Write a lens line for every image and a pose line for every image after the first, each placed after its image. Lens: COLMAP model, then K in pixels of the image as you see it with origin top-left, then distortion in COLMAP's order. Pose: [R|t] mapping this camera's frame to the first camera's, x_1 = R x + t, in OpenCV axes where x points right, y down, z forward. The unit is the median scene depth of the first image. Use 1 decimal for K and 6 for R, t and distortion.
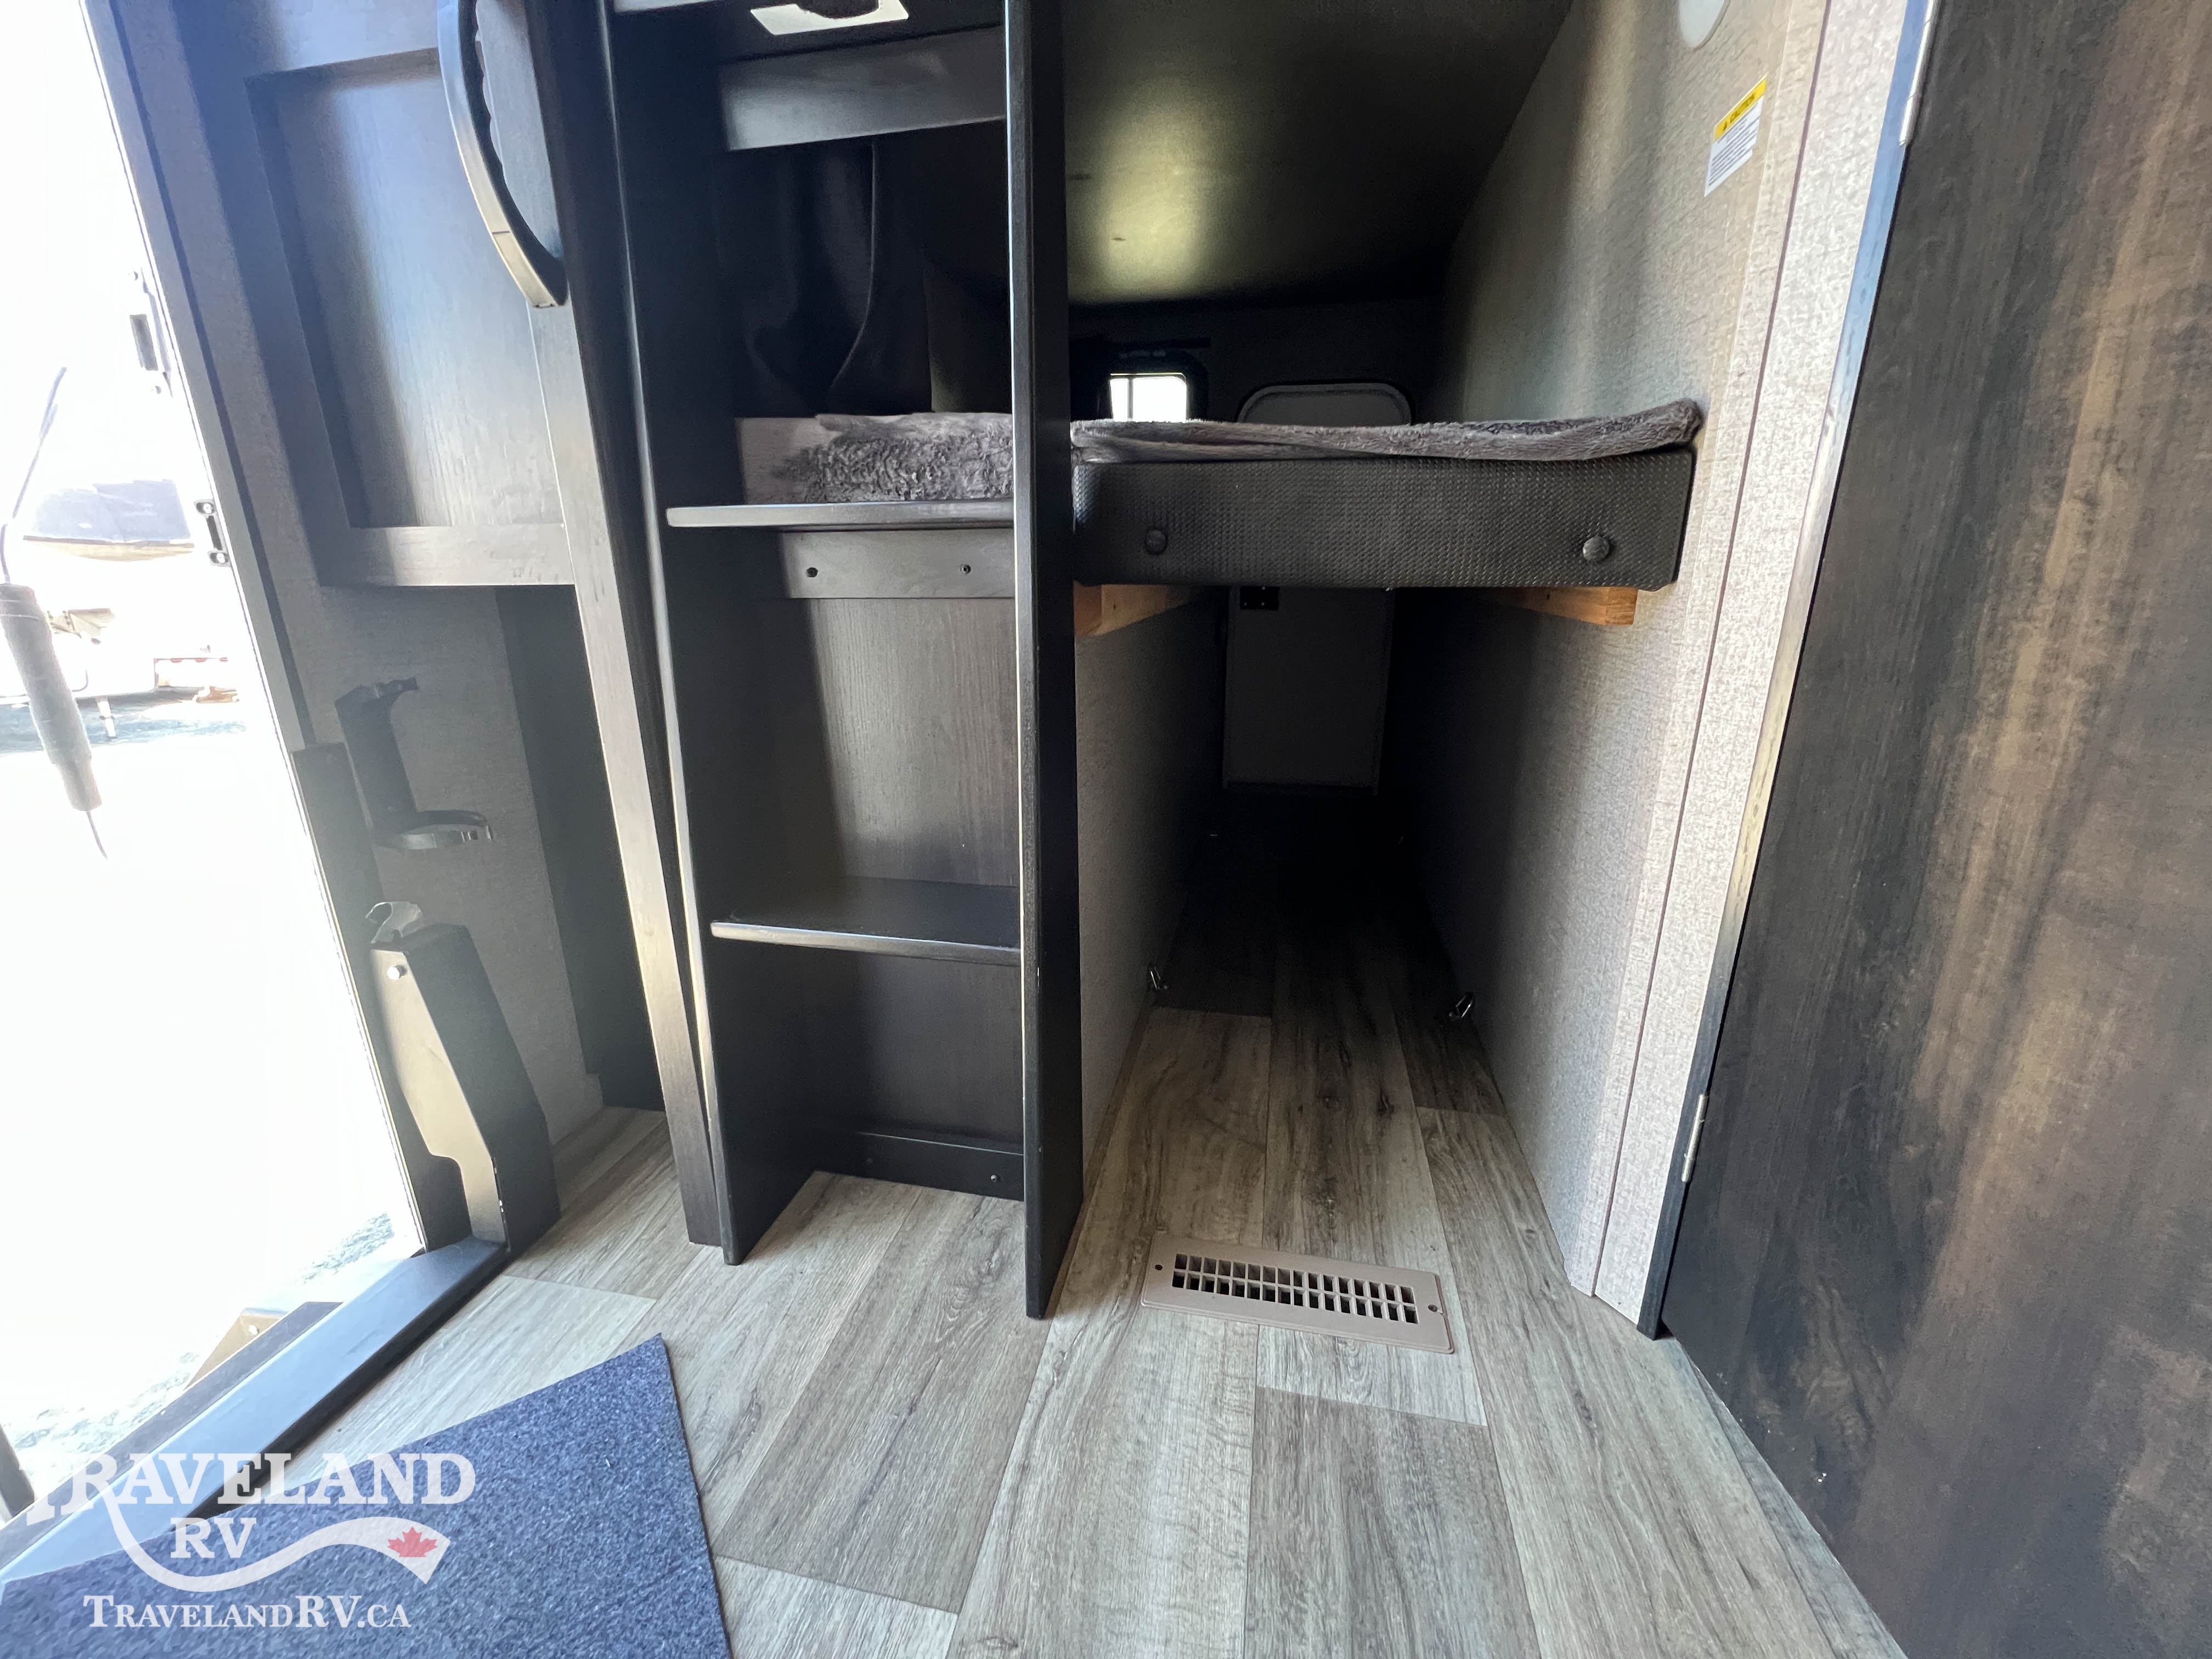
lens RADIAL K [[890.4, 0, 1107.3], [0, 890.4, 836.0], [0, 0, 1]] dist [-0.001053, 0.000015]
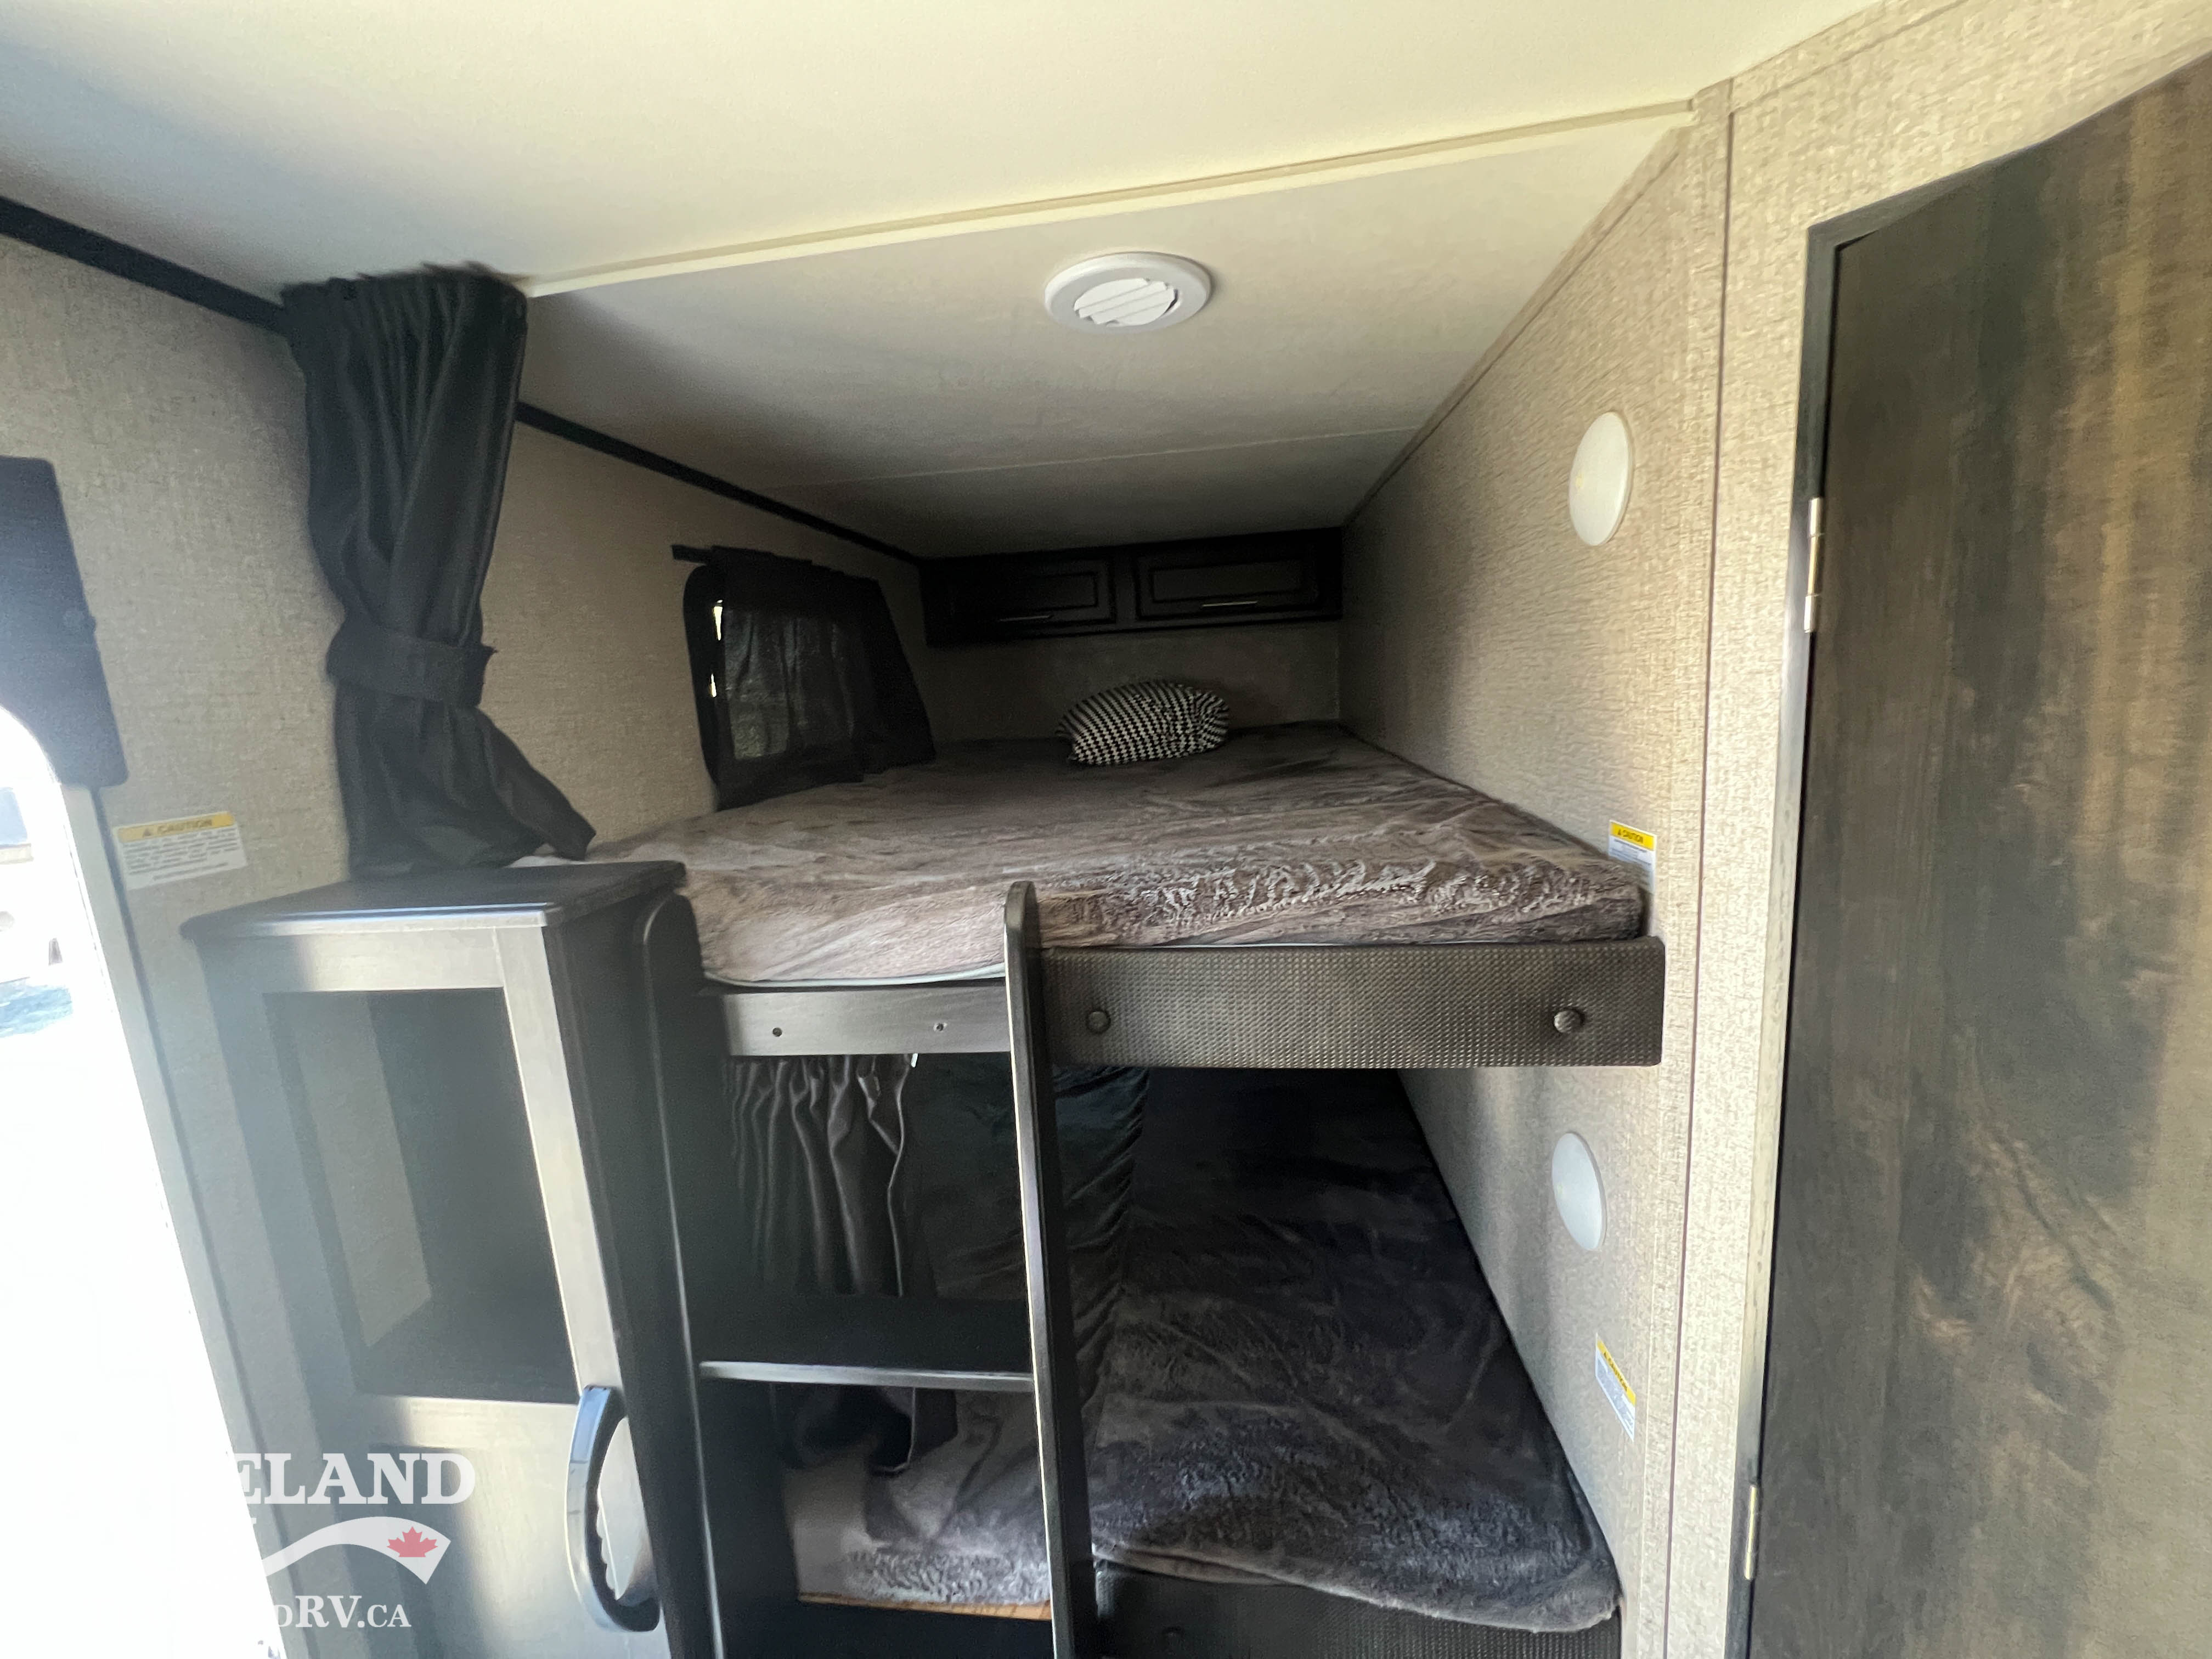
lens RADIAL K [[884.5, 0, 1102.9], [0, 884.5, 823.1], [0, 0, 1]] dist [-0.001689, -0.000002]
pose [[0.995452, -0.069538, 0.065115, -0.034060], [0.077625, 0.988303, -0.131266, -1.136229], [-0.055225, 0.135723, 0.989206, -0.236522]]
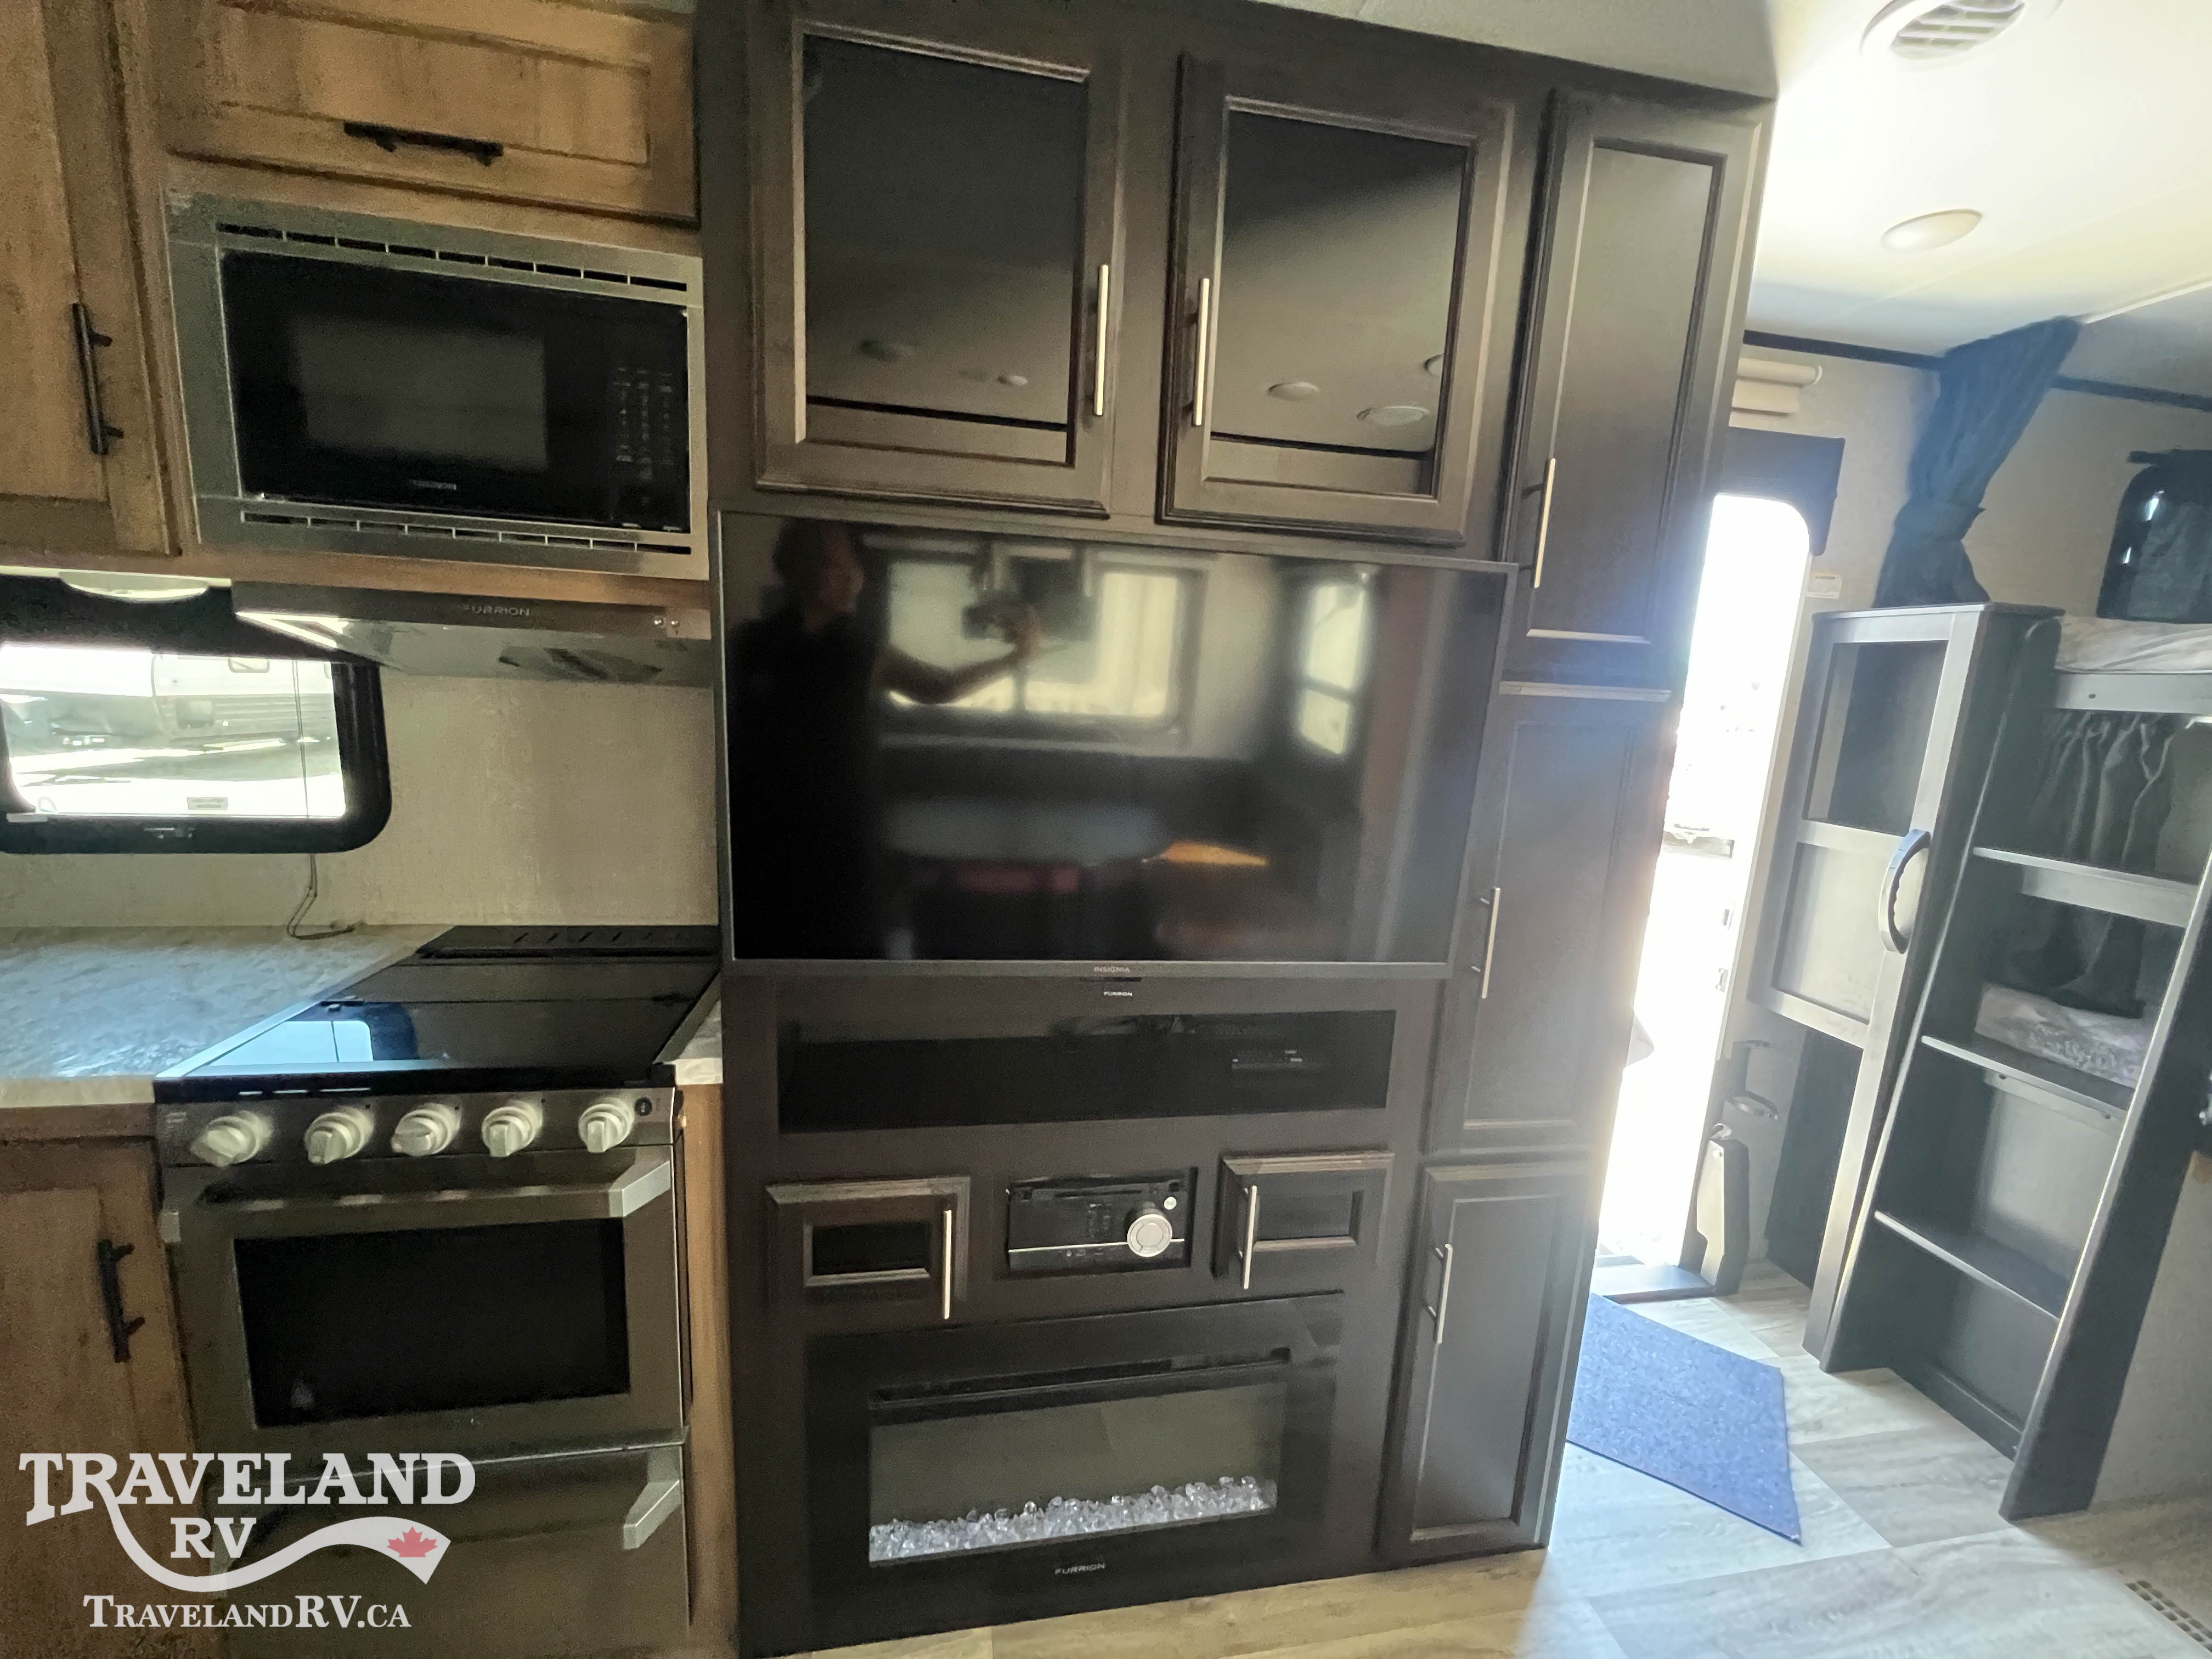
lens RADIAL K [[888.1, 0, 1105.8], [0, 888.1, 825.5], [0, 0, 1]] dist [-0.000200, 0.000667]
pose [[0.371576, 0.185665, -0.909648, 0.599681], [-0.322233, 0.944681, 0.061189, -0.295754], [0.870688, 0.270383, 0.410848, -1.638713]]
